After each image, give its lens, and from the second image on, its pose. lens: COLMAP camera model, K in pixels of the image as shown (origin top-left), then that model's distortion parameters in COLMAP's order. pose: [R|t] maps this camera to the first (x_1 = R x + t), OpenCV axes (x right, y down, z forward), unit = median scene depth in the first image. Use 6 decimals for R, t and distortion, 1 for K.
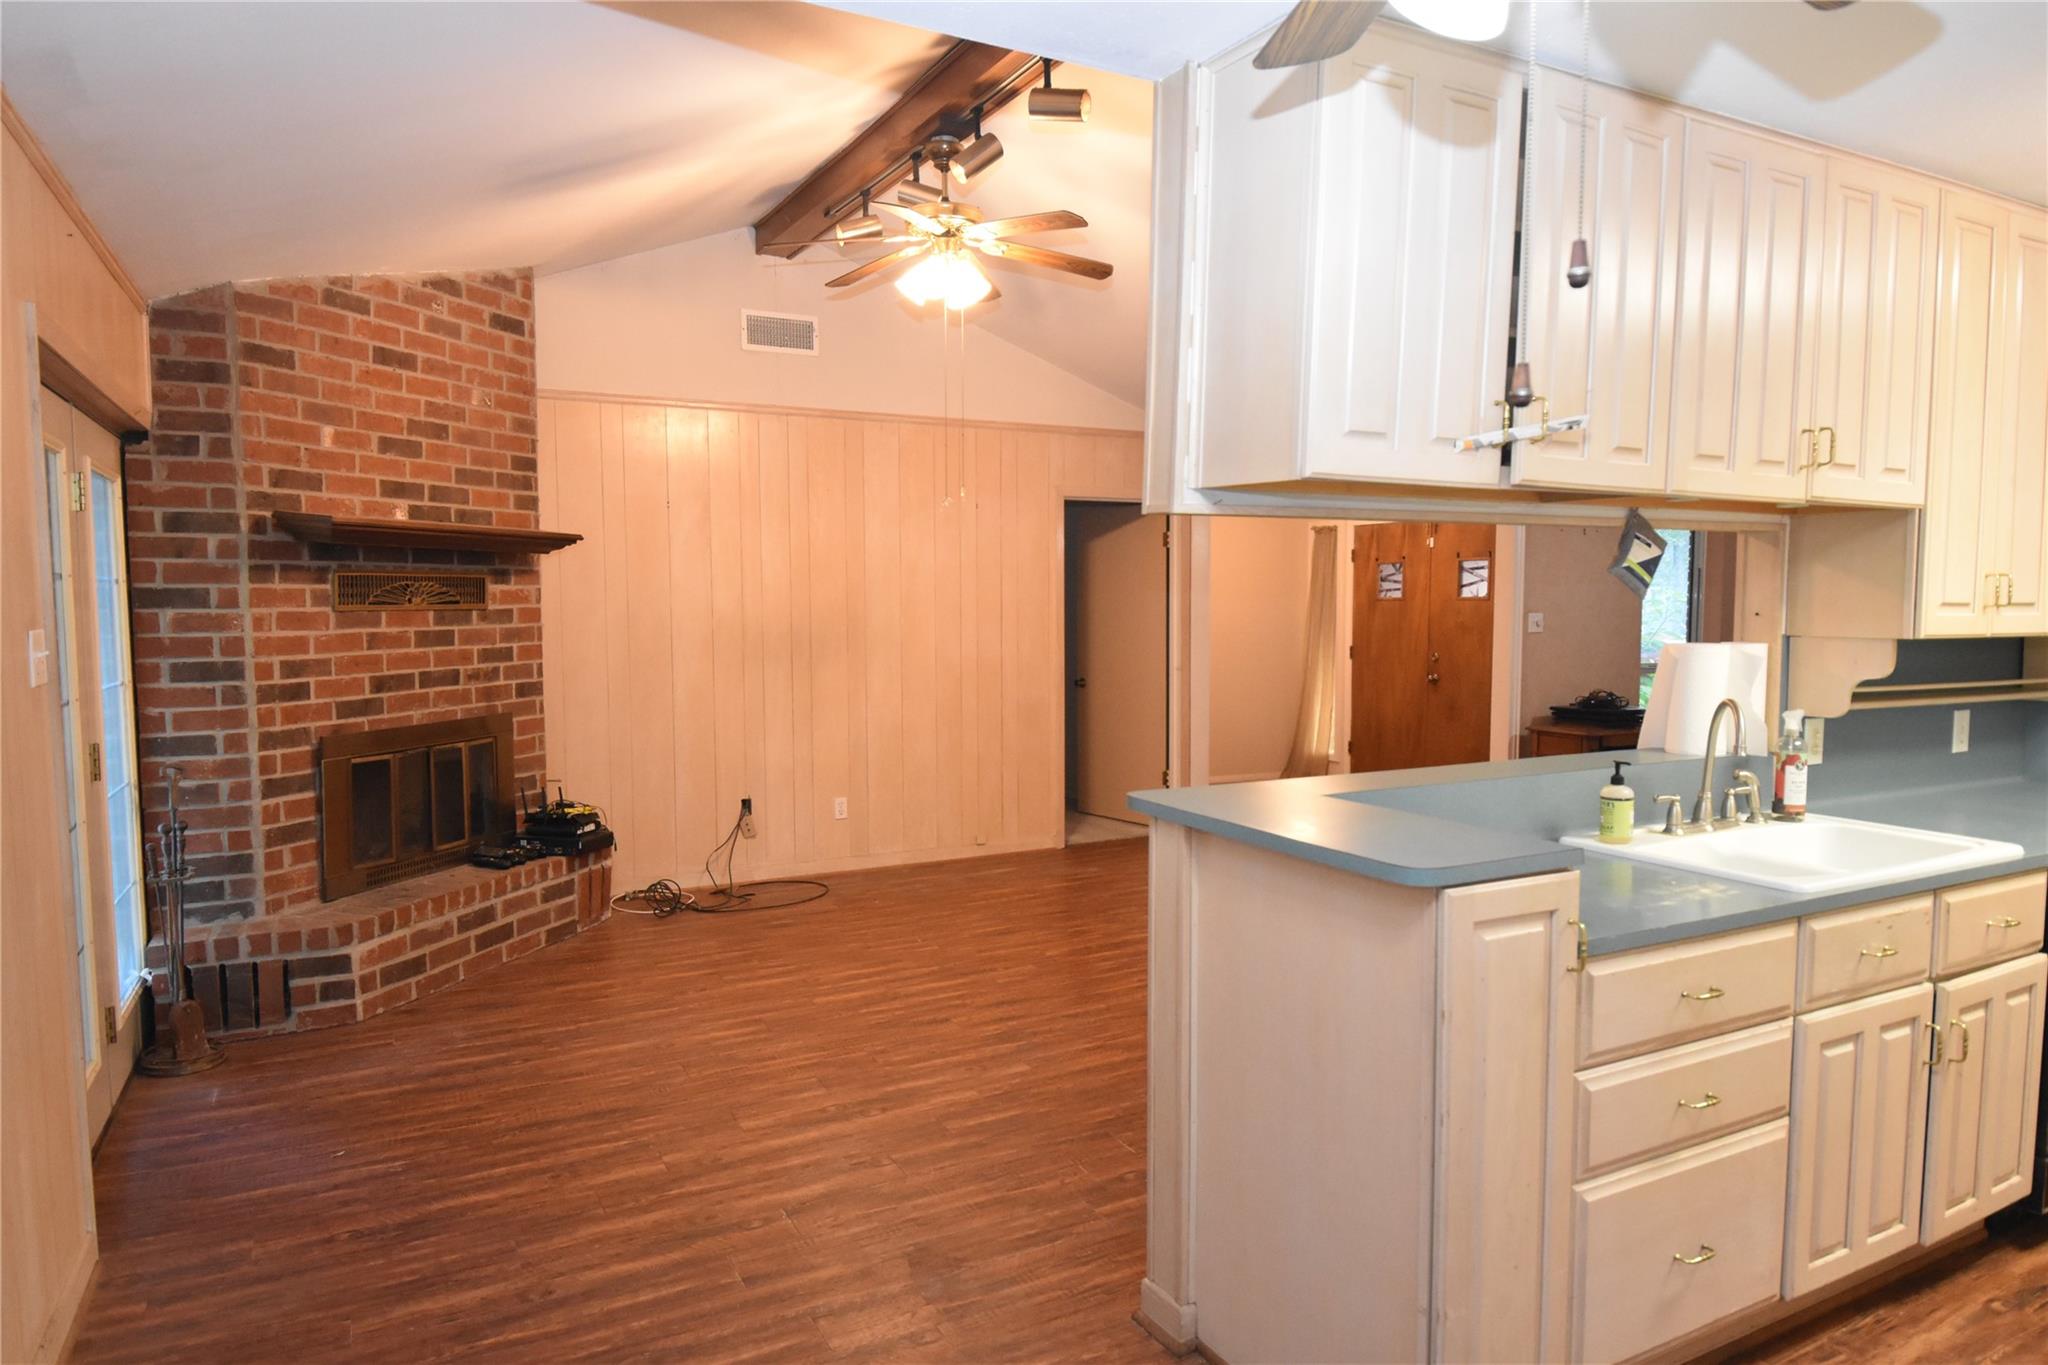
lens RADIAL K [[1249.5, 0, 1035.9], [0, 1249.5, 693.1], [0, 0, 1]] dist [0.035494, -0.042782]
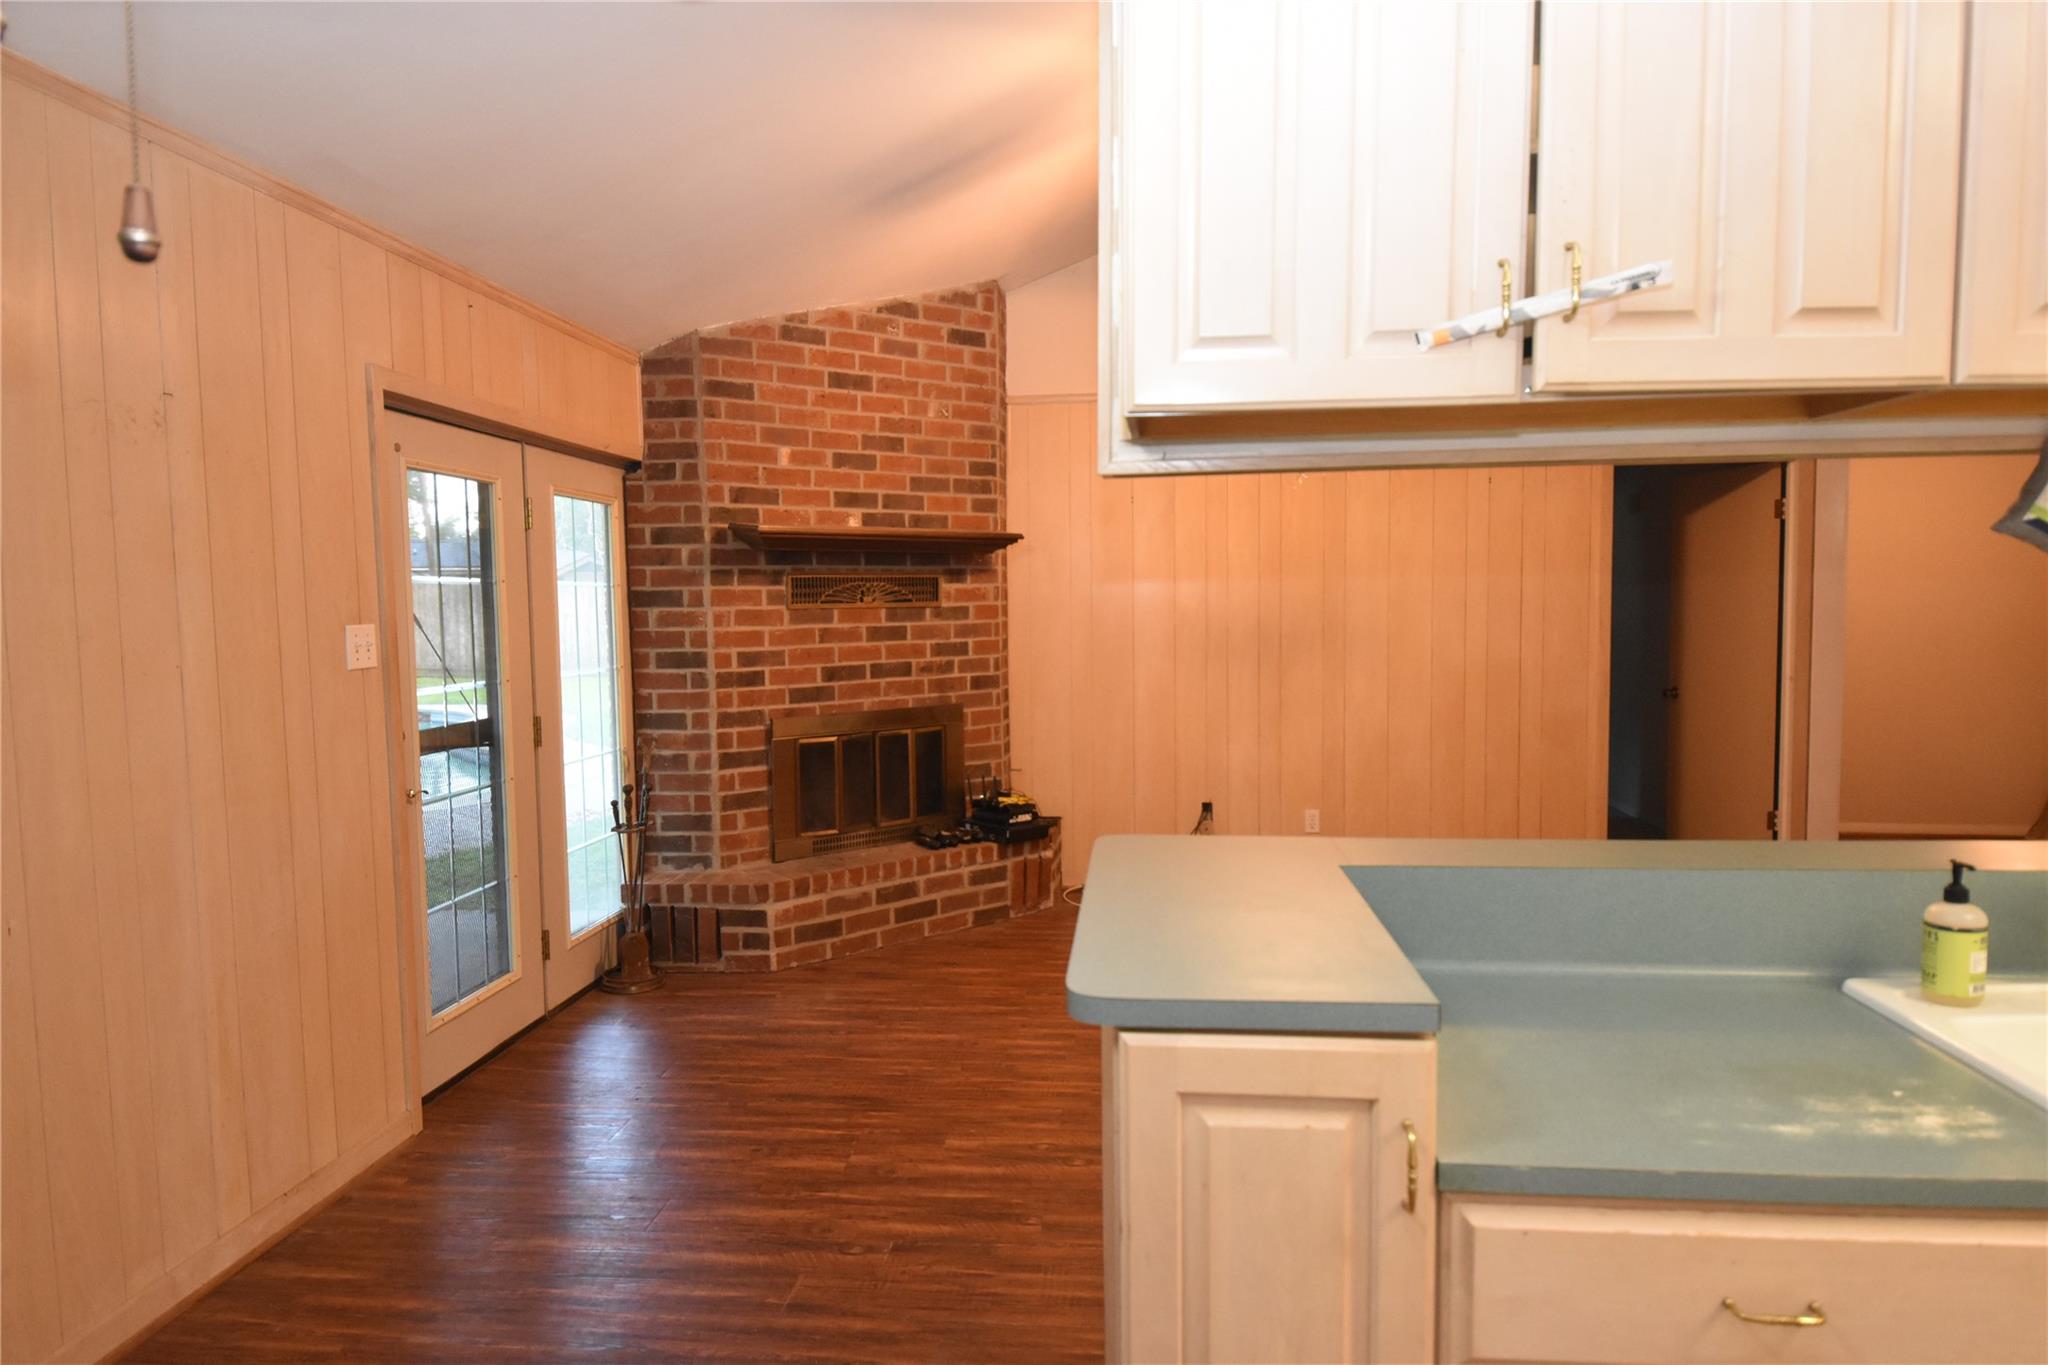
lens RADIAL K [[1249.5, 0, 1024.9], [0, 1249.5, 692.4], [0, 0, 1]] dist [0.035494, -0.042782]
pose [[0.835551, 0.032067, -0.548476, 0.261647], [-0.030634, 0.999461, 0.011765, -0.010084], [0.548558, 0.006972, 0.836083, 0.179848]]
